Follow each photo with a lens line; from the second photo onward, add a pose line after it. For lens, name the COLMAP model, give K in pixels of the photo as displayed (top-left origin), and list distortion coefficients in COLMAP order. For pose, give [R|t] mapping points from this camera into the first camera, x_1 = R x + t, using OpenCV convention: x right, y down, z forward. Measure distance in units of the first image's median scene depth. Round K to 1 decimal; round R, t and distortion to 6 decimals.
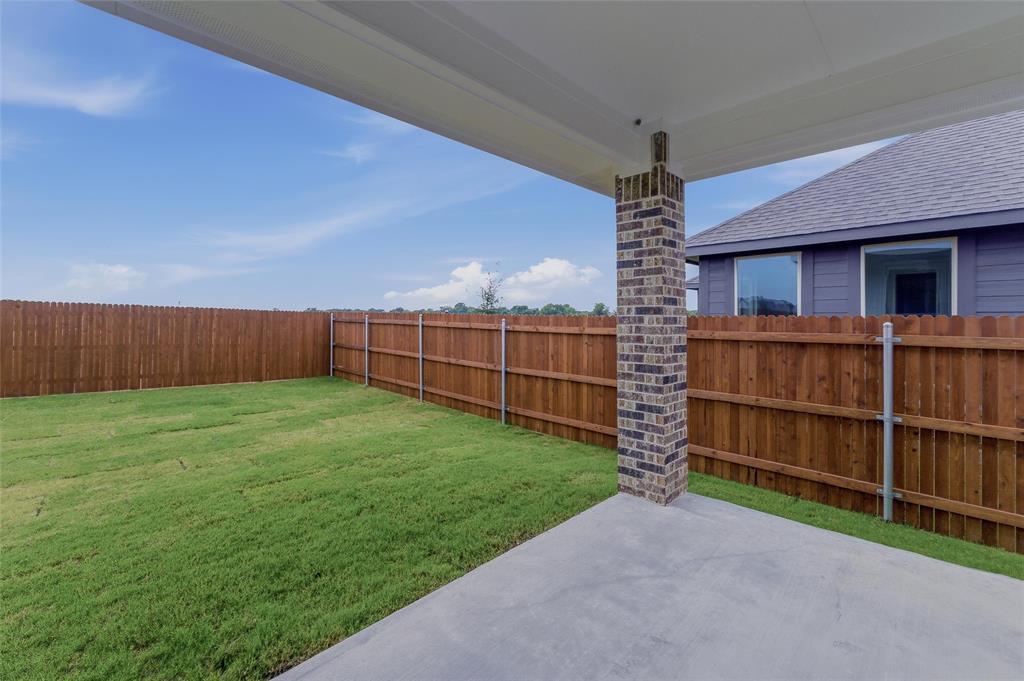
lens RADIAL K [[439.1, 0, 509.8], [0, 439.1, 315.0], [0, 0, 1]] dist [-0.001173, 0.000176]
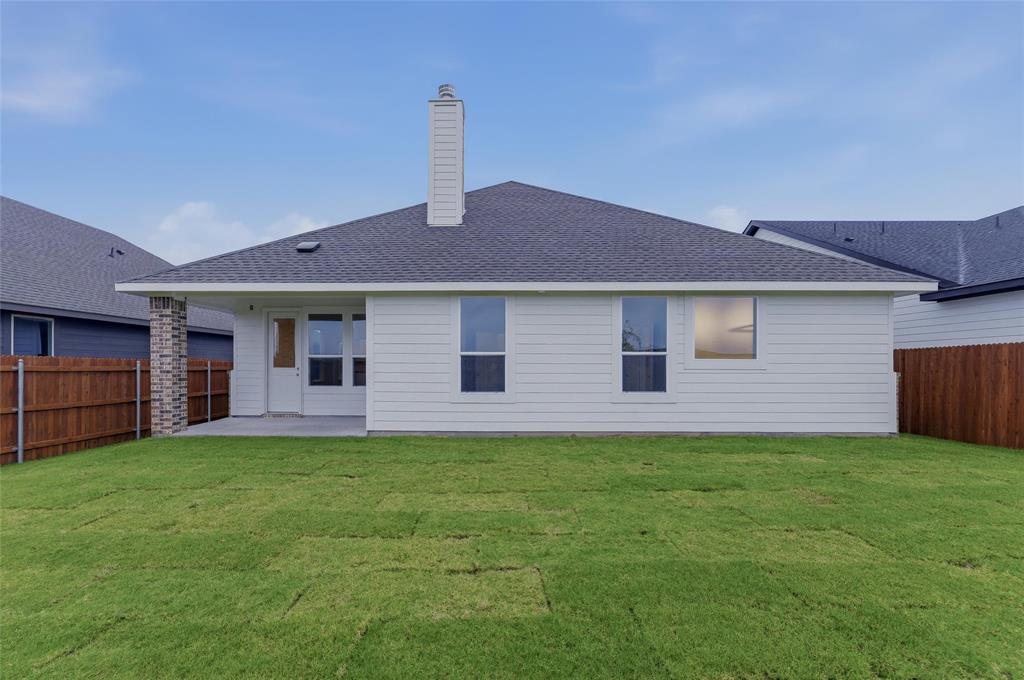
lens RADIAL K [[426.3, 0, 515.4], [0, 426.3, 365.5], [0, 0, 1]] dist [0.000481, 0.000072]
pose [[-0.715511, -0.006244, 0.698573, -2.691778], [-0.012424, 0.999916, -0.003788, 0.027423], [-0.698491, -0.011389, -0.715529, 1.381820]]
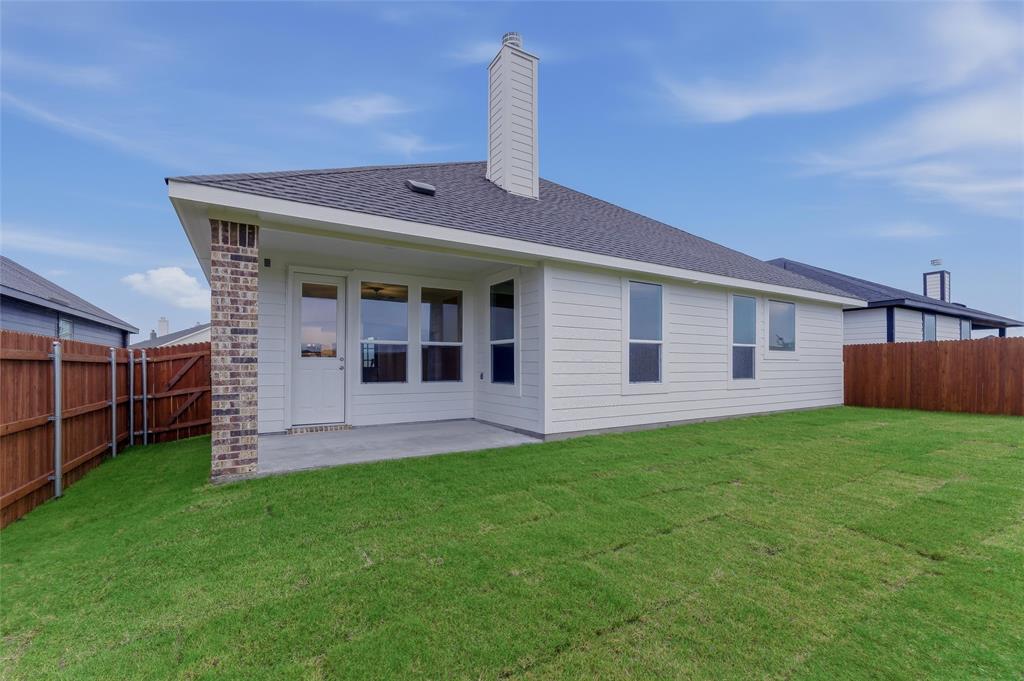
lens RADIAL K [[426.3, 0, 515.4], [0, 426.3, 366.0], [0, 0, 1]] dist [0.000481, 0.000072]
pose [[-0.976543, -0.007860, 0.215178, -0.778110], [-0.008220, 0.999966, -0.000778, 0.087428], [-0.215164, -0.002528, -0.976575, 2.127143]]
